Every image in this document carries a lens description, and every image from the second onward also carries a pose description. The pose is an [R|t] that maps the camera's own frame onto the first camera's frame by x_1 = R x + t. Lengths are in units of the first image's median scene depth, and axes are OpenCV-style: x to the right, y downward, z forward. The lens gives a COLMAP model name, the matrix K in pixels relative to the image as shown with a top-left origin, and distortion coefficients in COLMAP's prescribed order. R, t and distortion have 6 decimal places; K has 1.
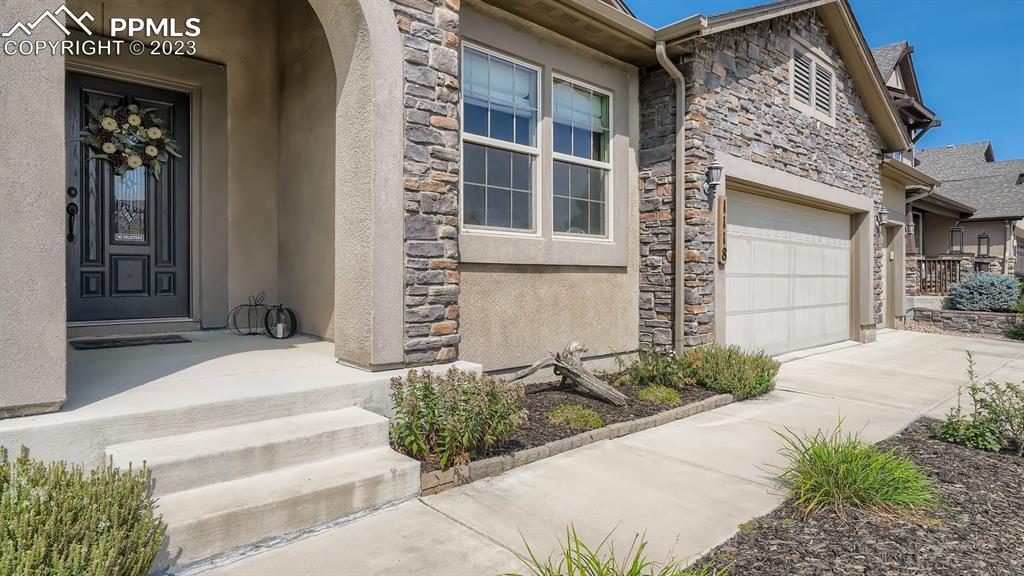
lens RADIAL K [[577.6, 0, 511.9], [0, 577.6, 280.3], [0, 0, 1]] dist [-0.006565, -0.000363]
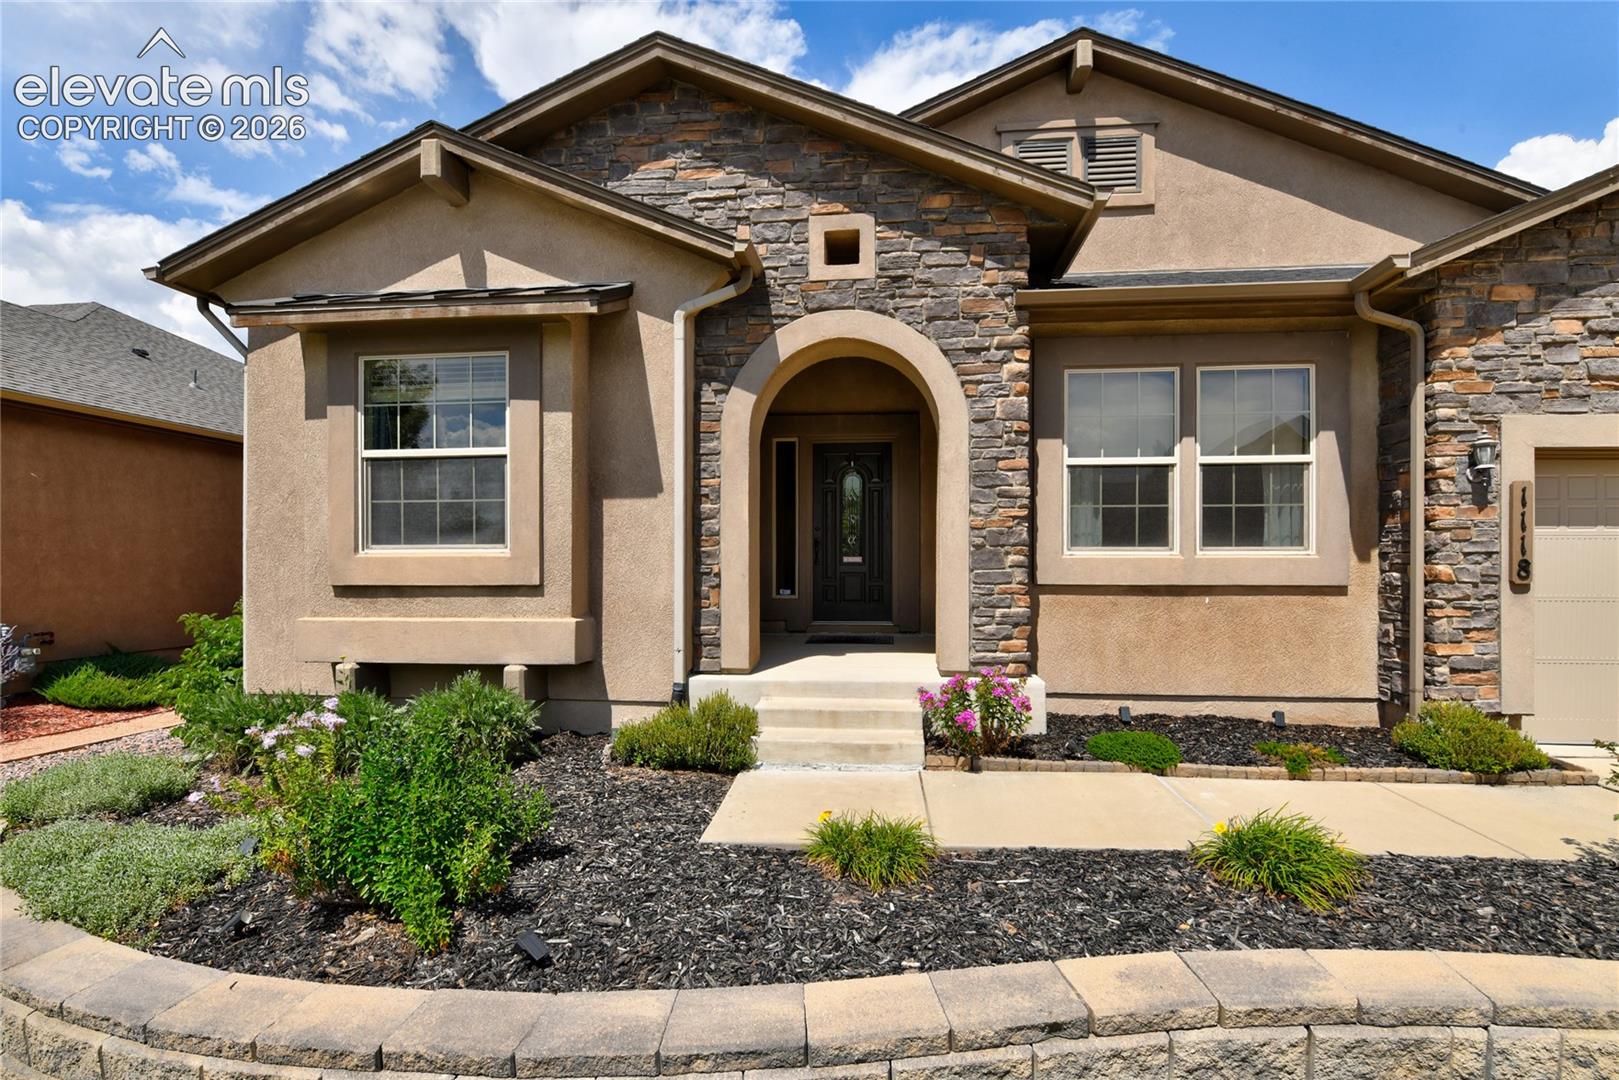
lens RADIAL K [[745.6, 0, 813.8], [0, 745.6, 569.2], [0, 0, 1]] dist [-0.010190, -0.001113]
pose [[0.664817, 0.002426, -0.747003, 0.486088], [-0.003475, 0.999994, 0.000155, -0.045624], [0.746999, 0.002493, 0.664821, -0.176602]]
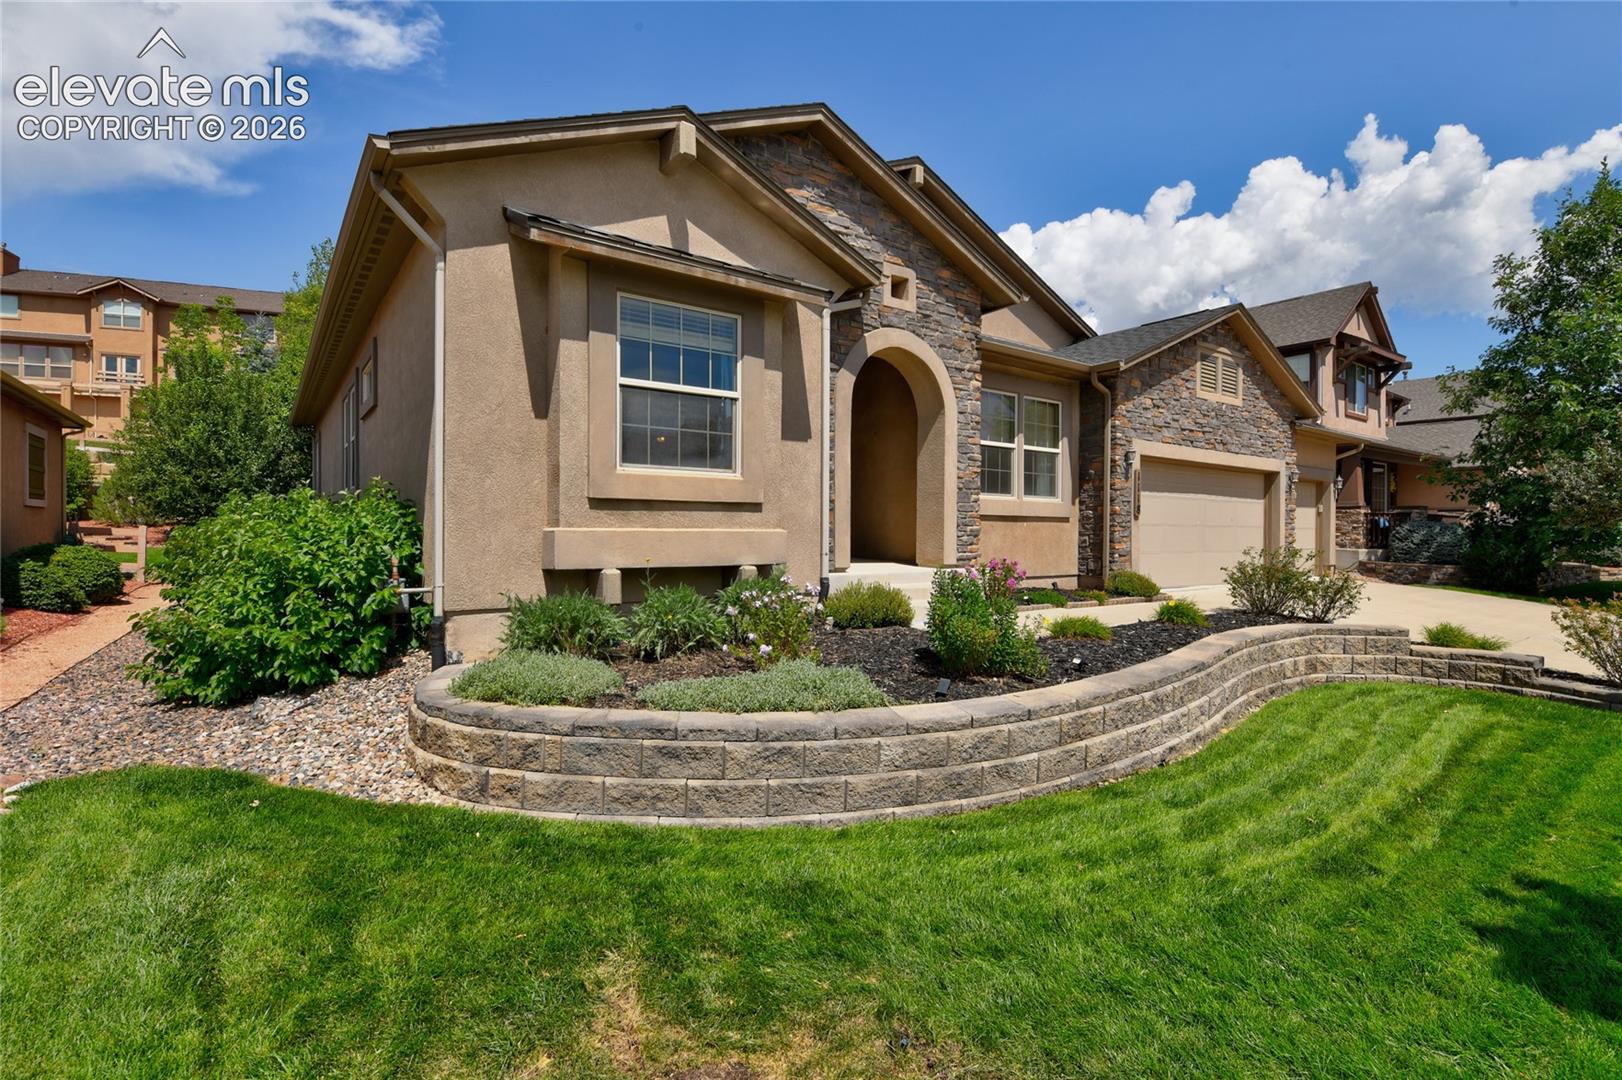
lens RADIAL K [[747.0, 0, 815.4], [0, 747.0, 544.1], [0, 0, 1]] dist [-0.010190, -0.001113]
pose [[0.993129, 0.006057, -0.116867, -0.237199], [-0.005228, 0.999959, 0.007397, 0.035096], [0.116907, -0.006736, 0.993120, -1.030149]]
